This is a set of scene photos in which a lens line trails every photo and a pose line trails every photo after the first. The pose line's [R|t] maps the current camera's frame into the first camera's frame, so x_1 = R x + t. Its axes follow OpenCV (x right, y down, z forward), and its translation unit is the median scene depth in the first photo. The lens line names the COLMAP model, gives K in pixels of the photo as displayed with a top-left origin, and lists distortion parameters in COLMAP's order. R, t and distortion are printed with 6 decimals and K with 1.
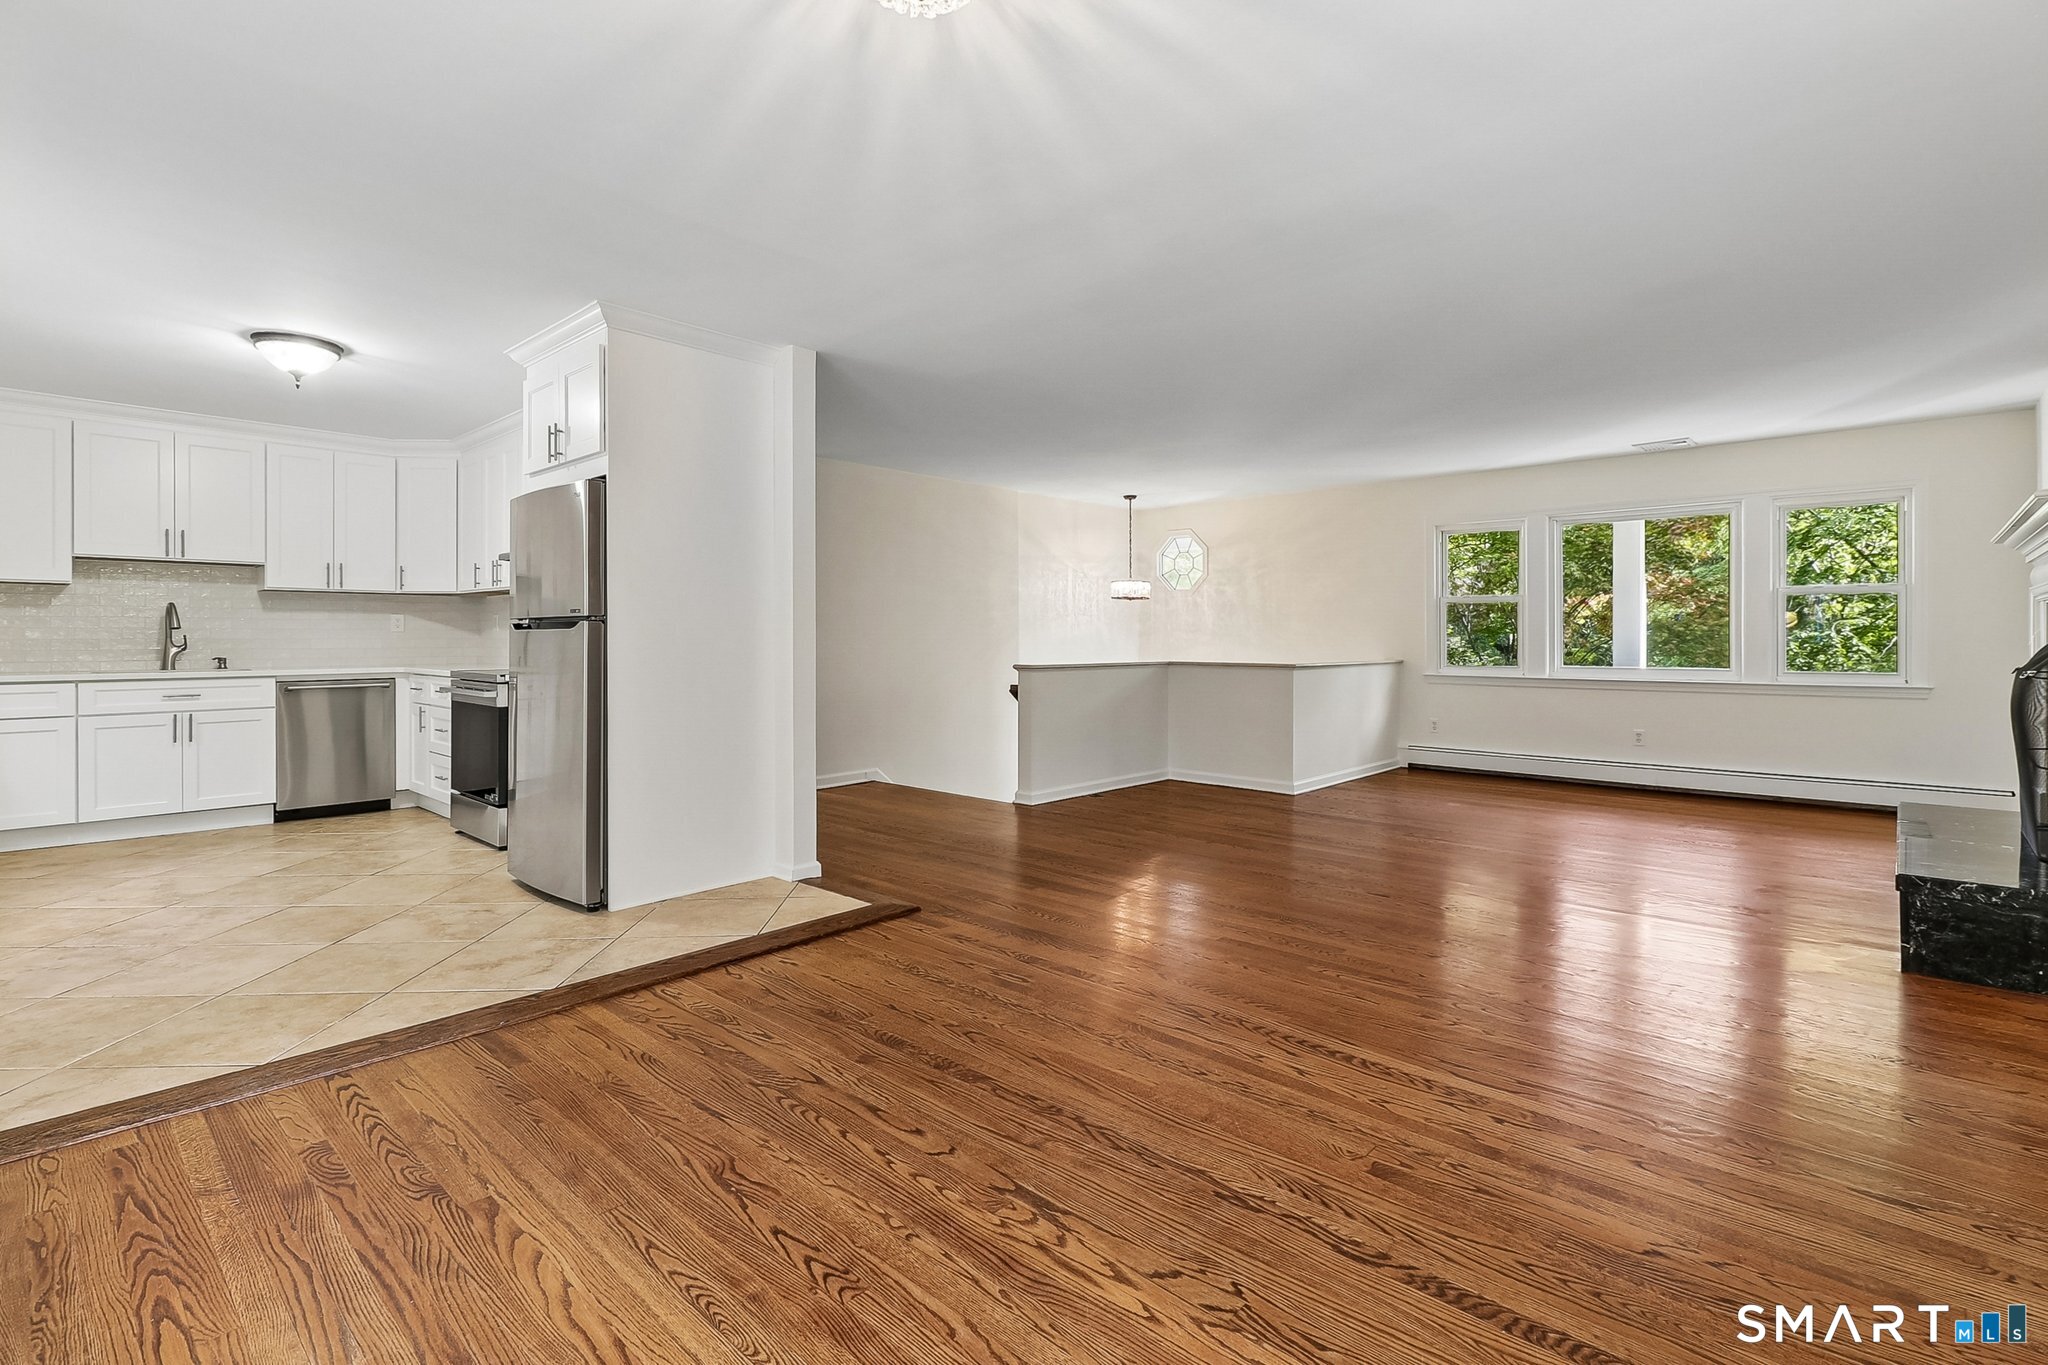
lens RADIAL K [[944.2, 0, 1031.9], [0, 944.2, 639.5], [0, 0, 1]] dist [0.003275, -0.000334]
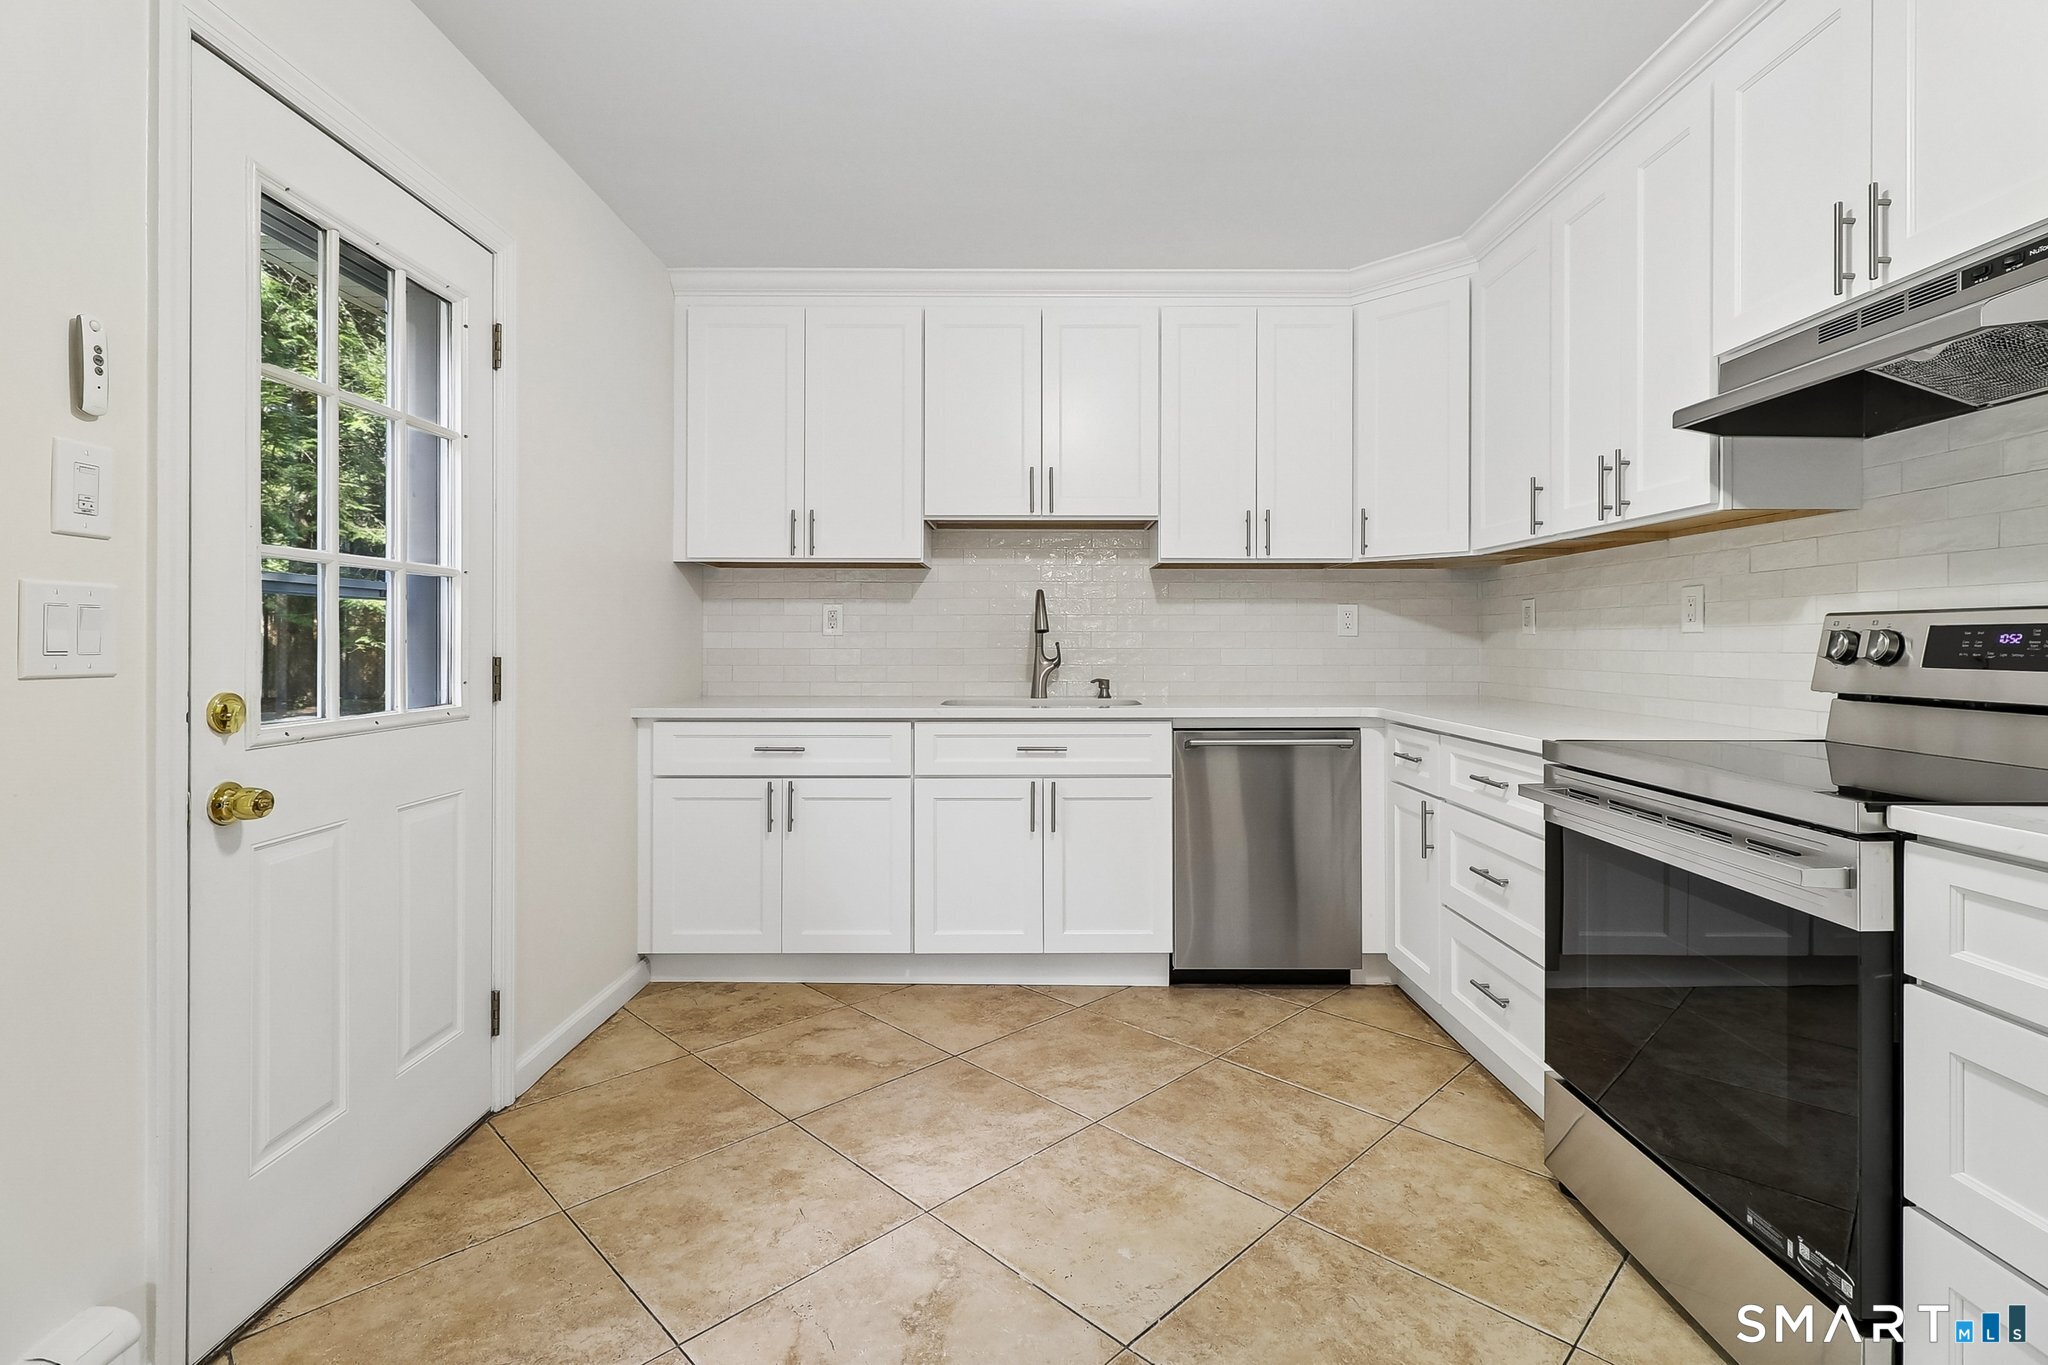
lens RADIAL K [[944.2, 0, 1033.6], [0, 944.2, 635.0], [0, 0, 1]] dist [0.003275, -0.000334]
pose [[0.676141, -0.004395, -0.736759, -0.475352], [-0.003051, 0.999957, -0.008765, -0.004188], [0.736766, 0.008174, 0.676099, 0.602297]]
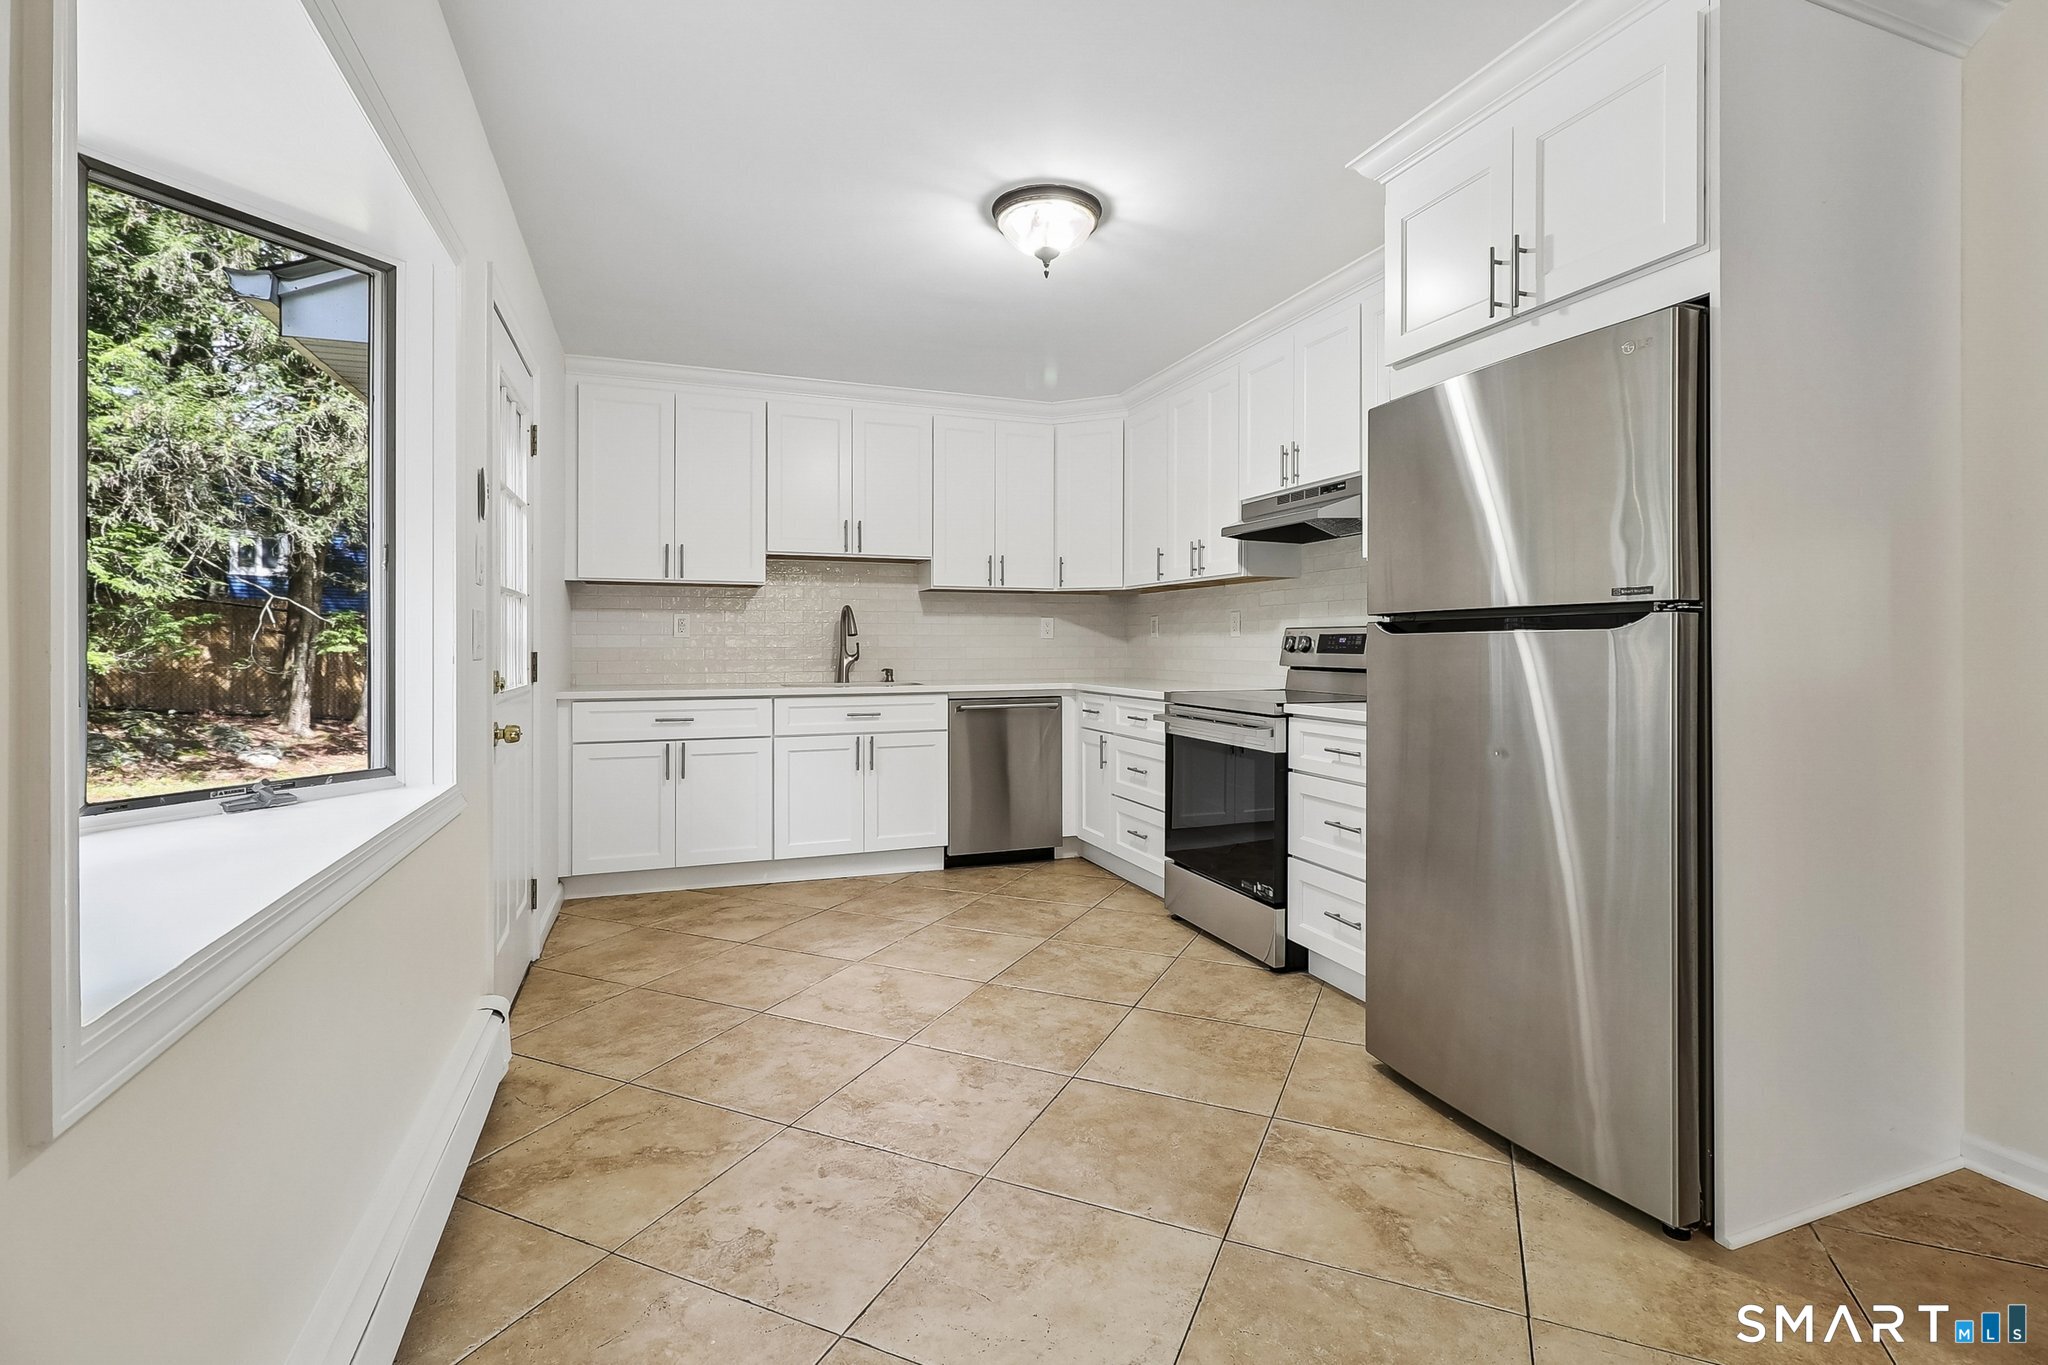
lens RADIAL K [[944.2, 0, 1032.5], [0, 944.2, 645.1], [0, 0, 1]] dist [0.003275, -0.000334]
pose [[0.894204, 0.000078, -0.447660, -0.380717], [-0.001104, 0.999997, -0.002030, -0.001151], [0.447658, 0.002309, 0.894202, 0.309940]]
